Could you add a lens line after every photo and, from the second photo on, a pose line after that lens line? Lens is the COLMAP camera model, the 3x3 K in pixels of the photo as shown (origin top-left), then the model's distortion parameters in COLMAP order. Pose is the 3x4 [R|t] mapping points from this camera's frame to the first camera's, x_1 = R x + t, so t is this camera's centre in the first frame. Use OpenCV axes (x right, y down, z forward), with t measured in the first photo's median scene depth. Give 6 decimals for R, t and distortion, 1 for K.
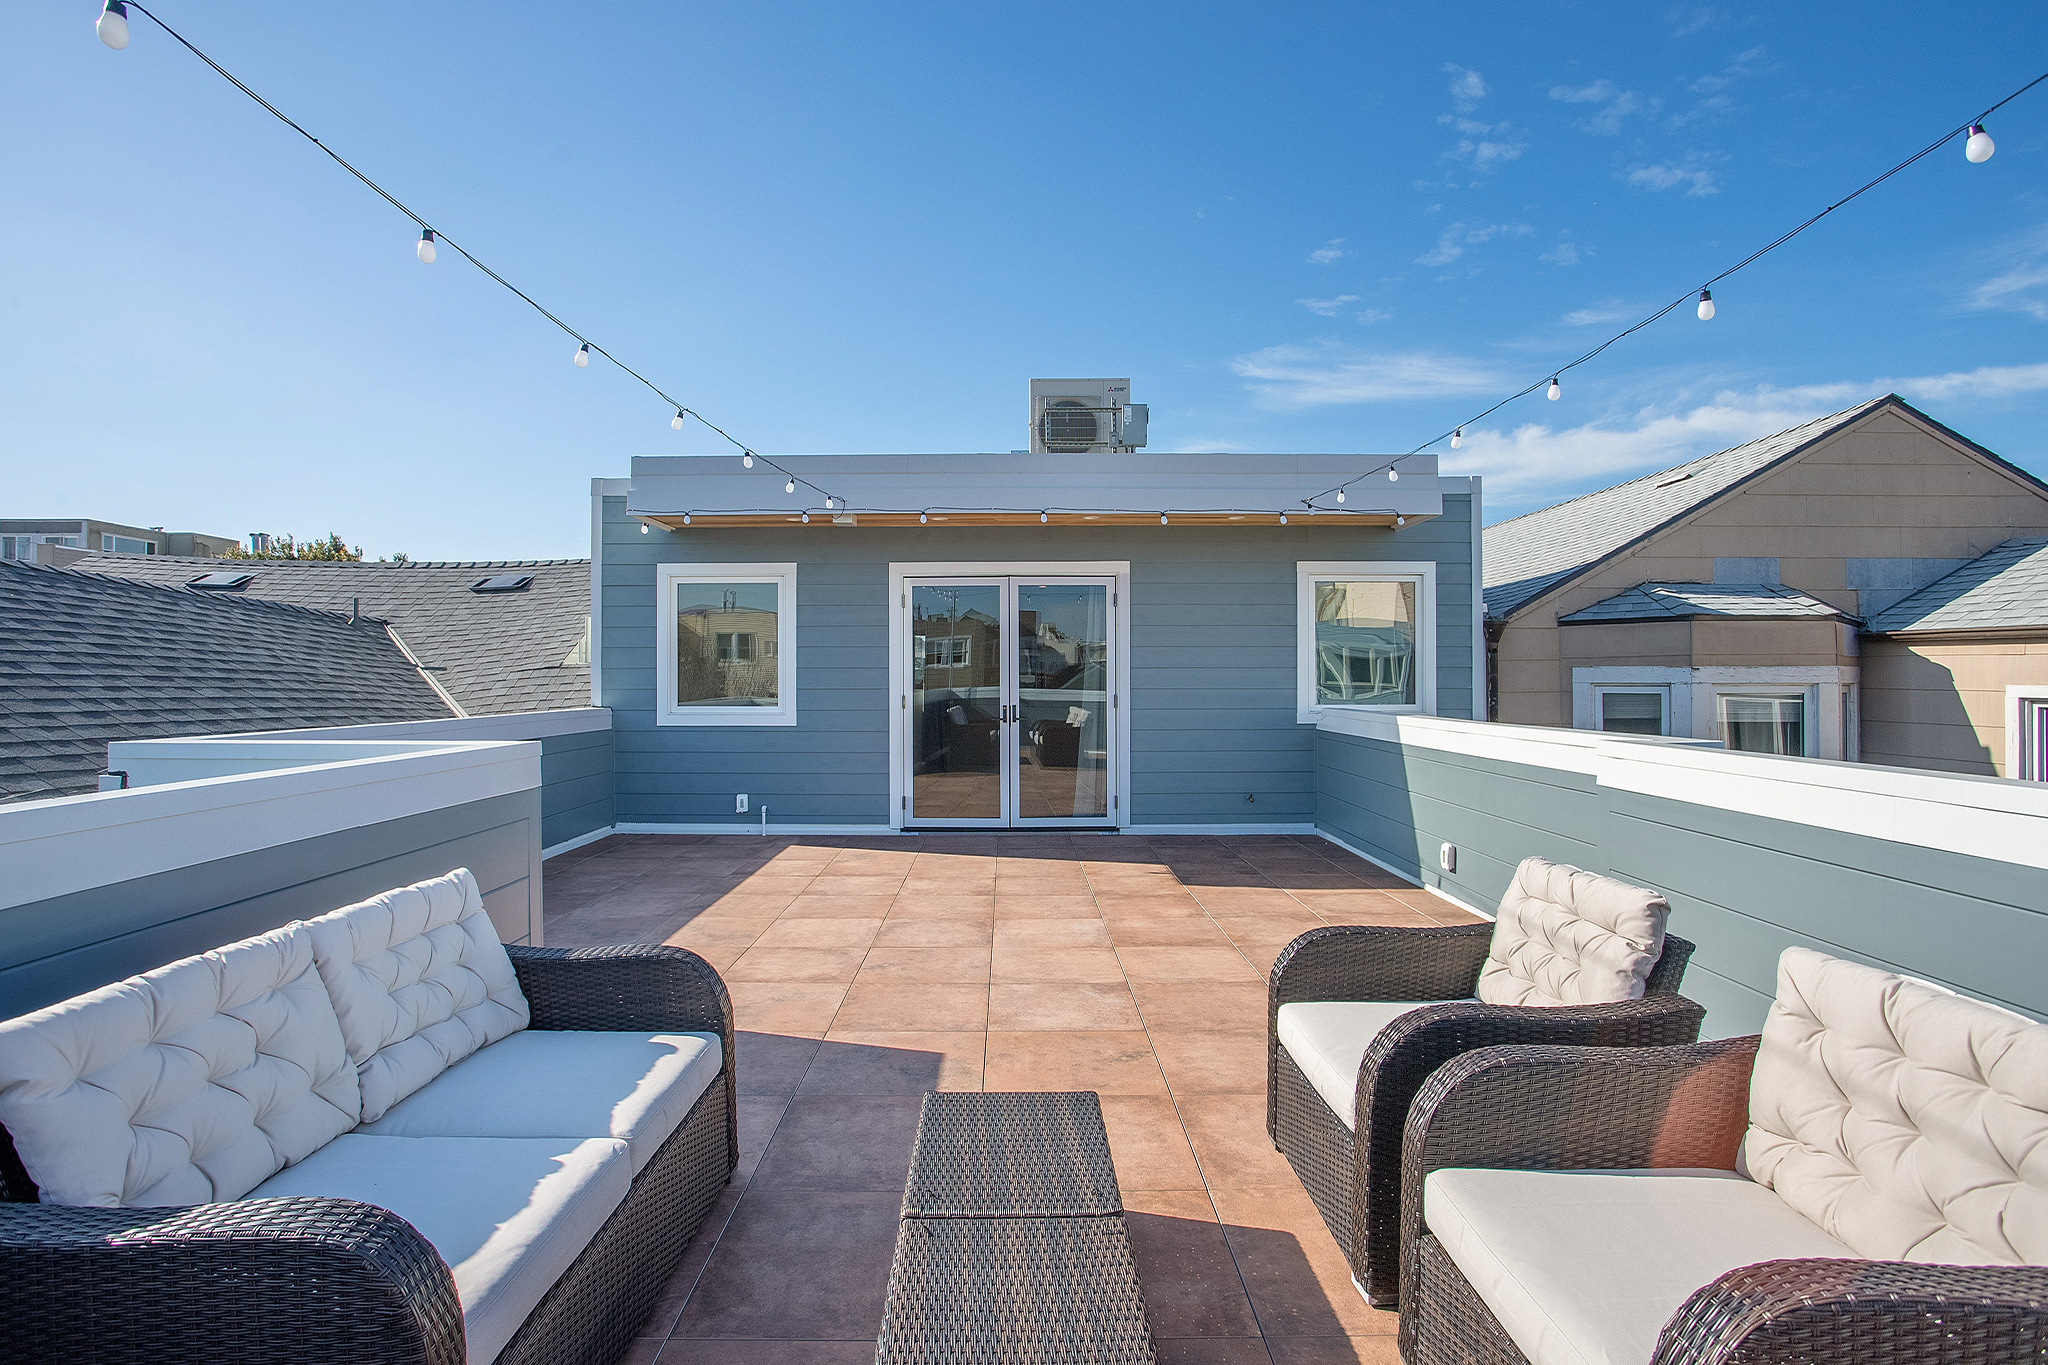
lens RADIAL K [[1021.2, 0, 1010.6], [0, 1021.2, 682.4], [0, 0, 1]] dist [-0.055714, 0.018237]
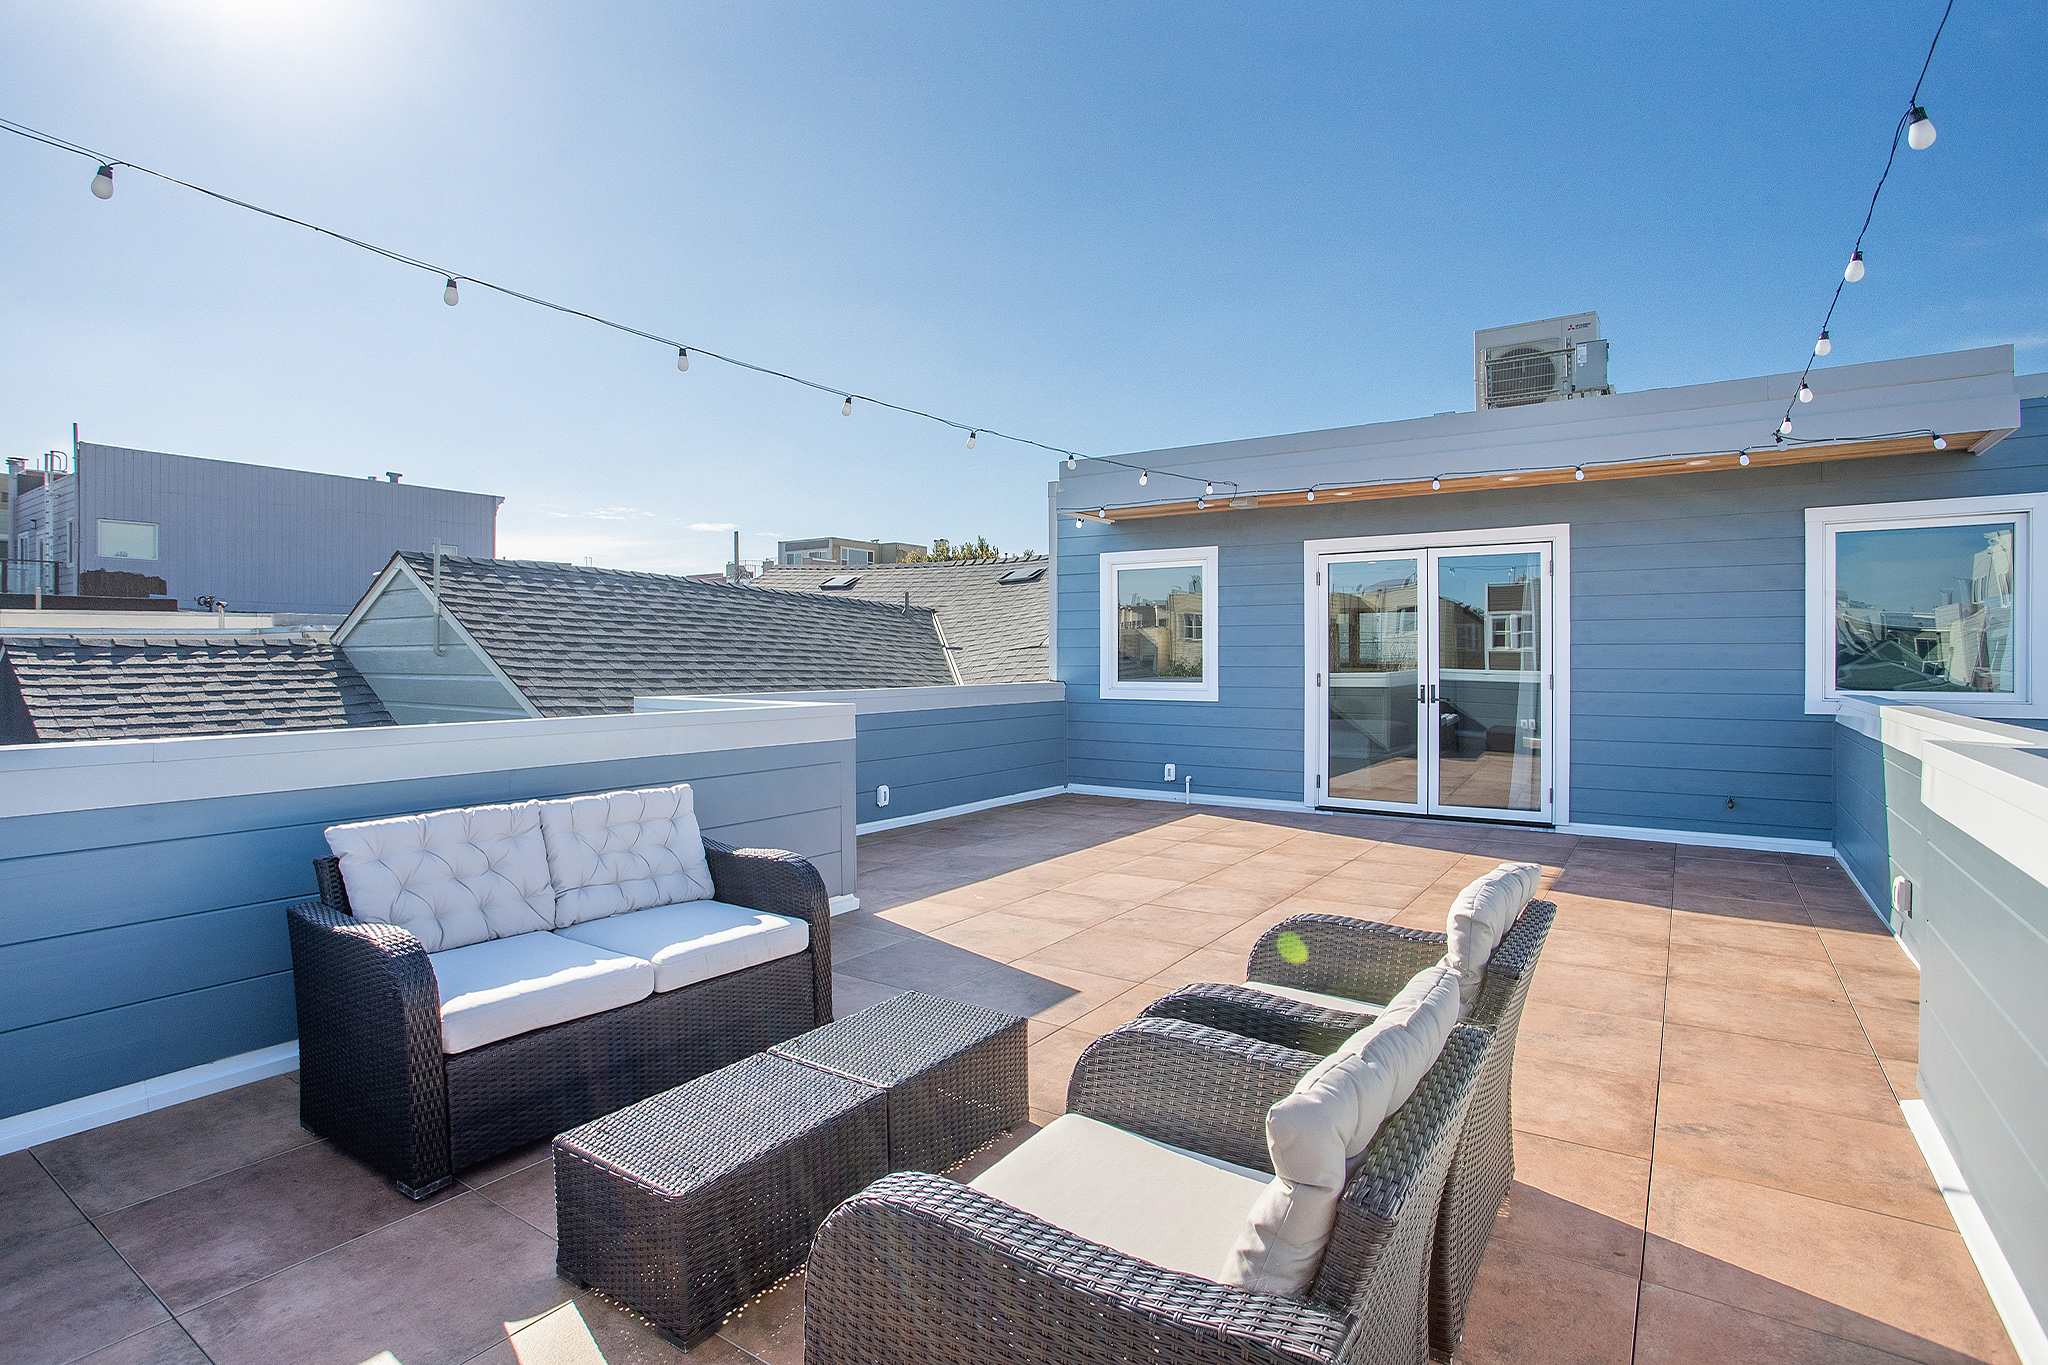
lens RADIAL K [[1021.2, 0, 1013.8], [0, 1021.2, 665.5], [0, 0, 1]] dist [-0.055714, 0.018237]
pose [[0.825999, 0.005343, -0.563646, 0.209148], [-0.003028, 0.999983, 0.005042, 0.000810], [0.563663, -0.002458, 0.826001, 0.014363]]
